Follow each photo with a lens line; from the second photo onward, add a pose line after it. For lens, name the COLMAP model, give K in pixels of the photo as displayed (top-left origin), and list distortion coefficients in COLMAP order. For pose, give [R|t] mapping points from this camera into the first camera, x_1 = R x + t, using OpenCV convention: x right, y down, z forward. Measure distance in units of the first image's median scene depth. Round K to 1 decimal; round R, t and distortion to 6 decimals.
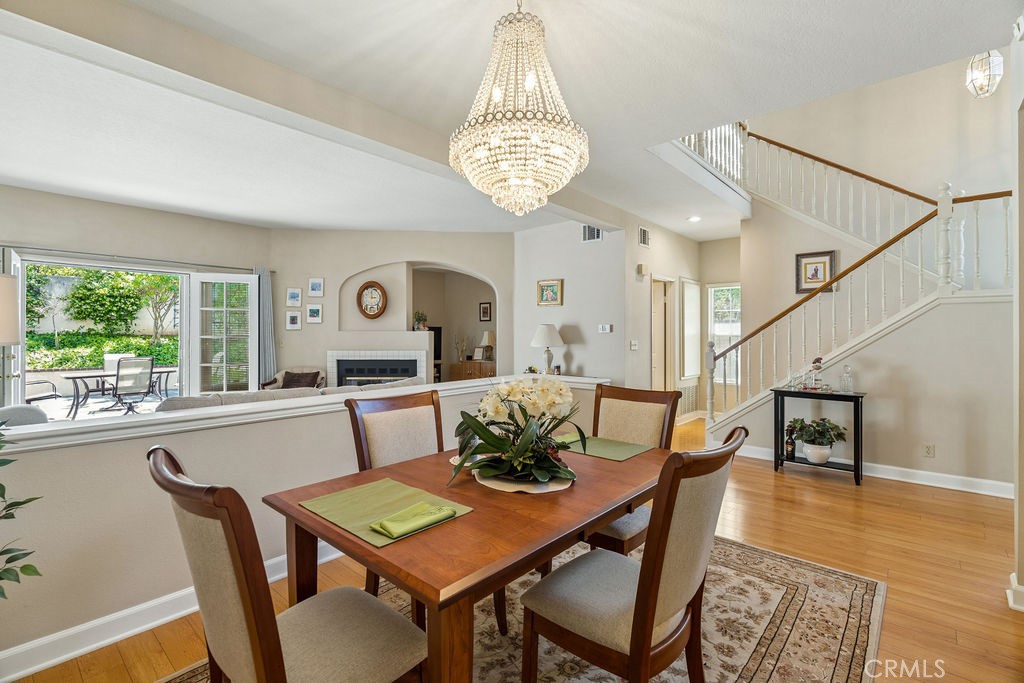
lens RADIAL K [[465.7, 0, 512.0], [0, 465.7, 341.5], [0, 0, 1]] dist [-0.010170, 0.000393]
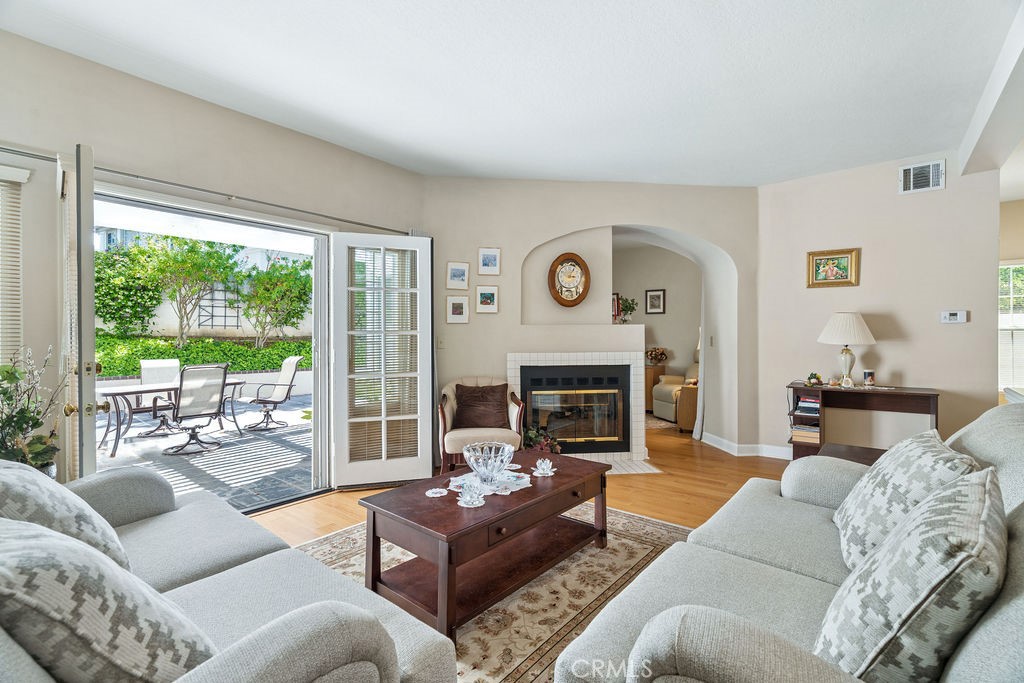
lens RADIAL K [[465.7, 0, 512.0], [0, 465.7, 341.5], [0, 0, 1]] dist [-0.010170, 0.000393]
pose [[0.999195, -0.006297, 0.039619, -0.408189], [0.006452, 0.999972, -0.003766, 0.005242], [-0.039595, 0.004019, 0.999208, 0.300398]]
